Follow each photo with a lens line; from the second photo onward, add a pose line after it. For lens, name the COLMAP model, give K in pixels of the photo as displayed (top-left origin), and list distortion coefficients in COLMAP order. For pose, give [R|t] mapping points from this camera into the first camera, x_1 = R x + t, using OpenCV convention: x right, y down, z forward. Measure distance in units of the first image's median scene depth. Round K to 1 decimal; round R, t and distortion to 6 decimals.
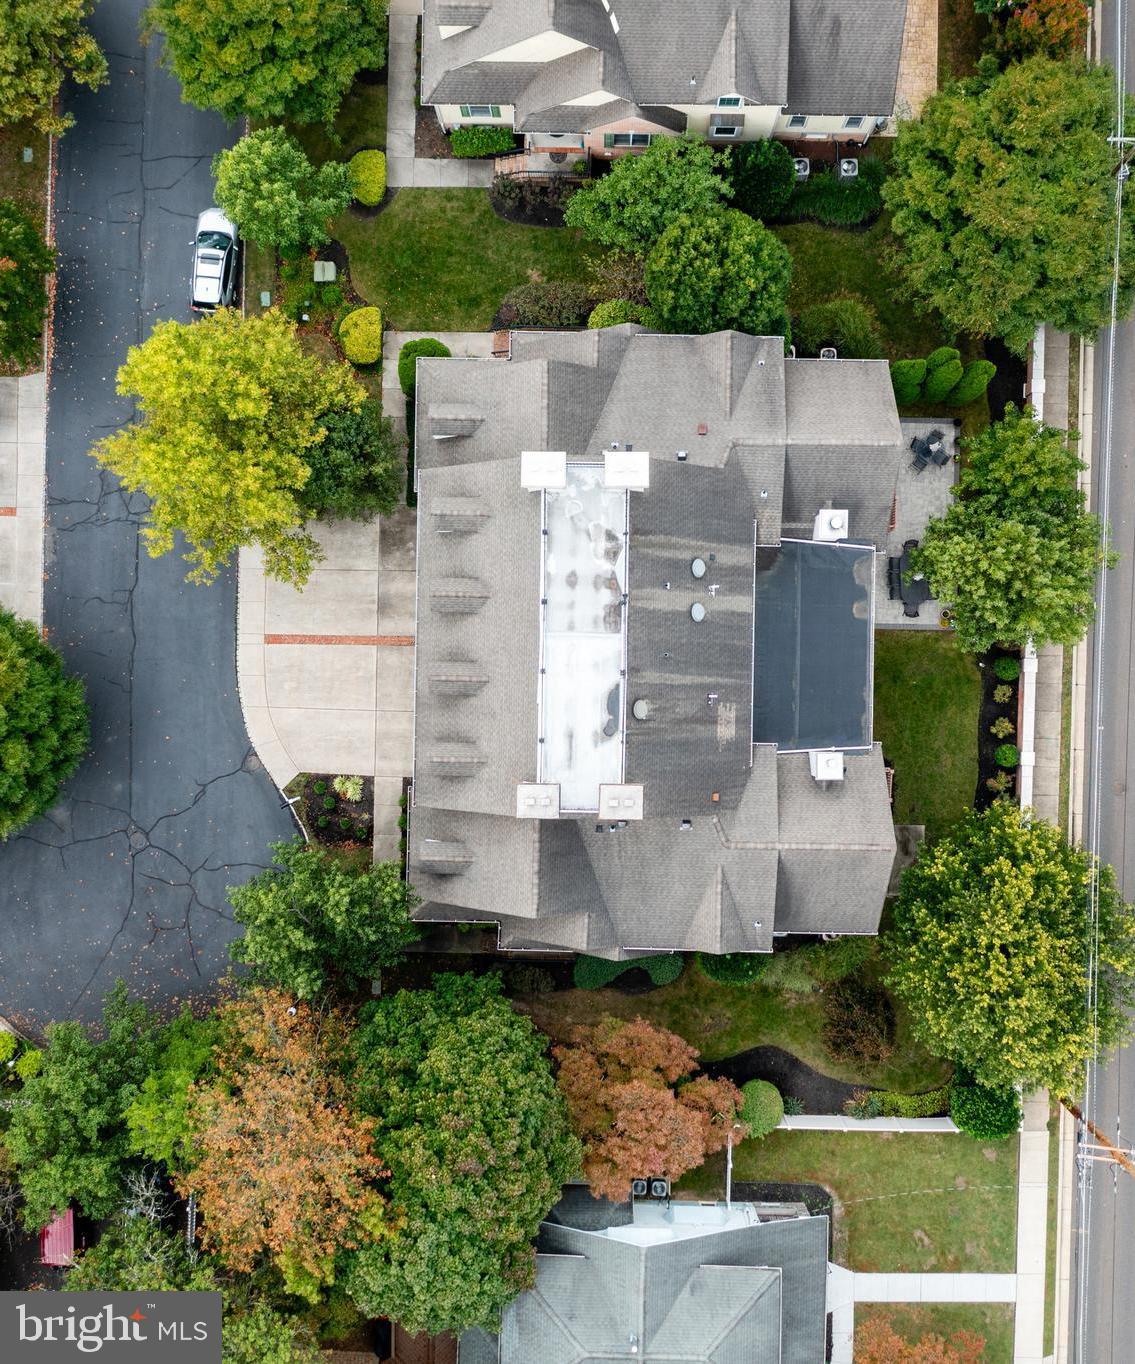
lens RADIAL K [[1216.9, 0, 567.5], [0, 1216.9, 682.0], [0, 0, 1]] dist [-0.001501, -0.014299]
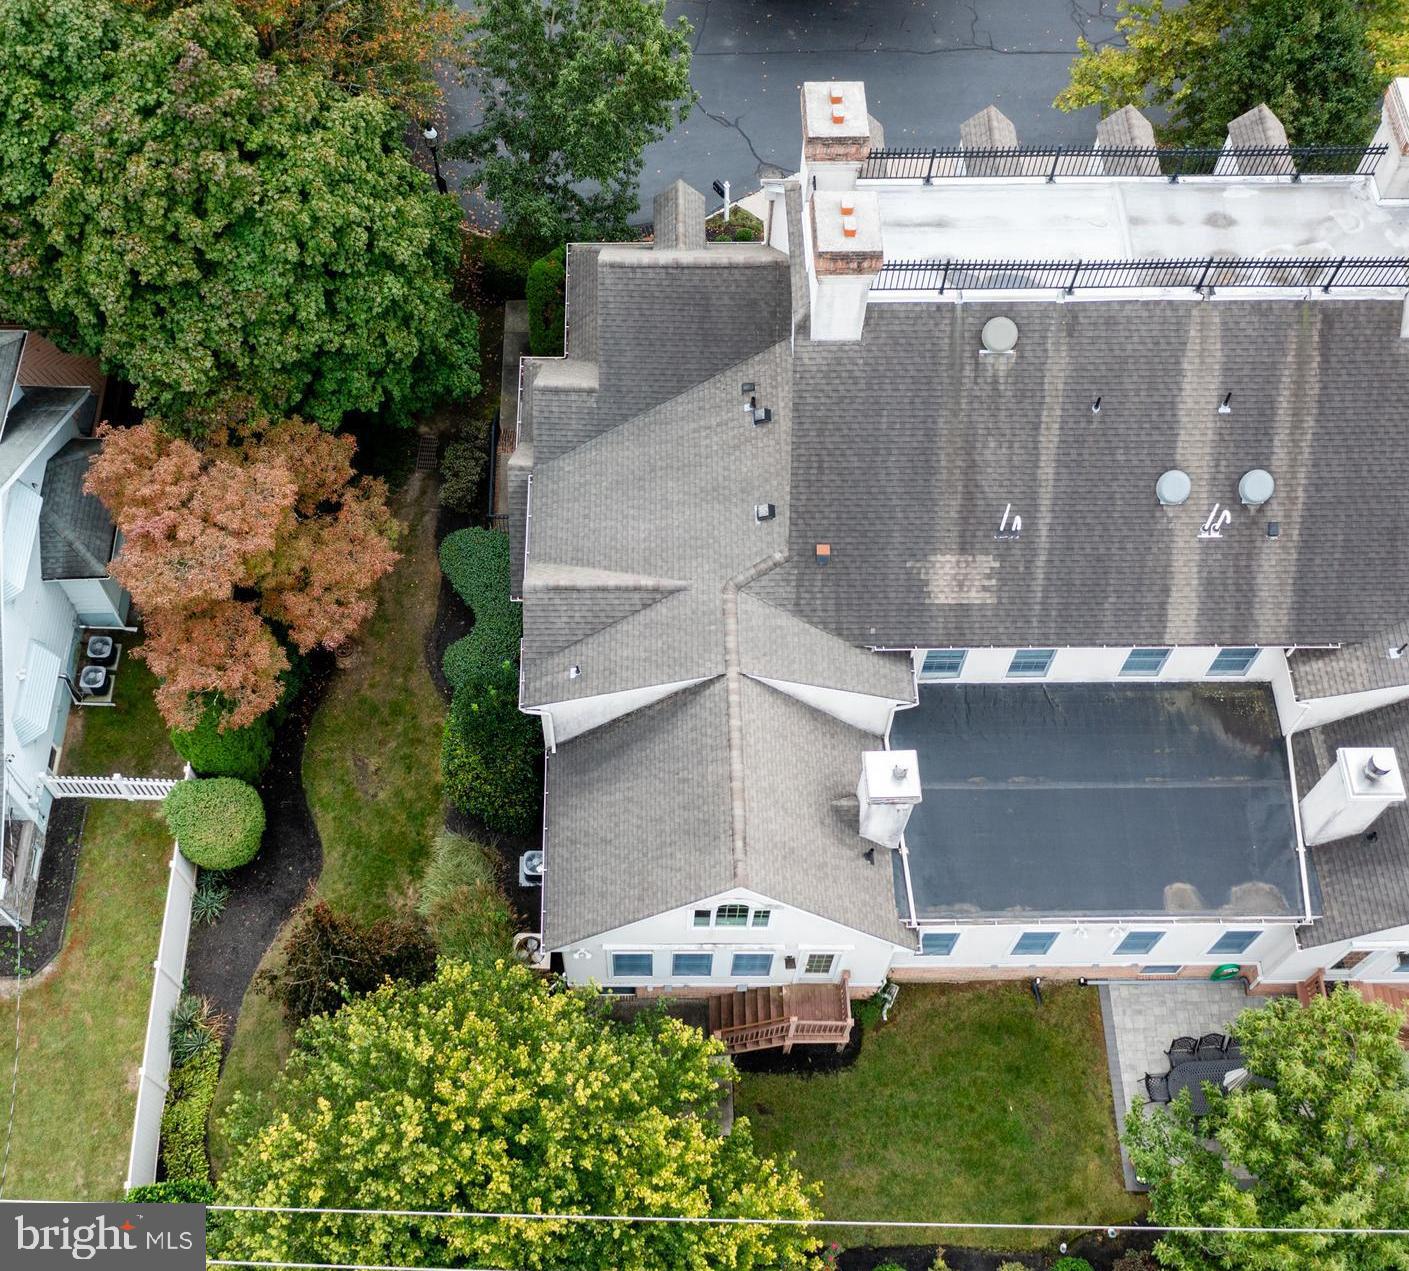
lens RADIAL K [[1377.9, 0, 704.5], [0, 1377.9, 635.5], [0, 0, 1]] dist [-0.026380, -0.009240]
pose [[0.032891, 0.916942, -0.397662, 0.343326], [-0.999415, 0.033915, -0.004459, 0.131241], [0.009398, 0.397576, 0.917521, 0.408933]]
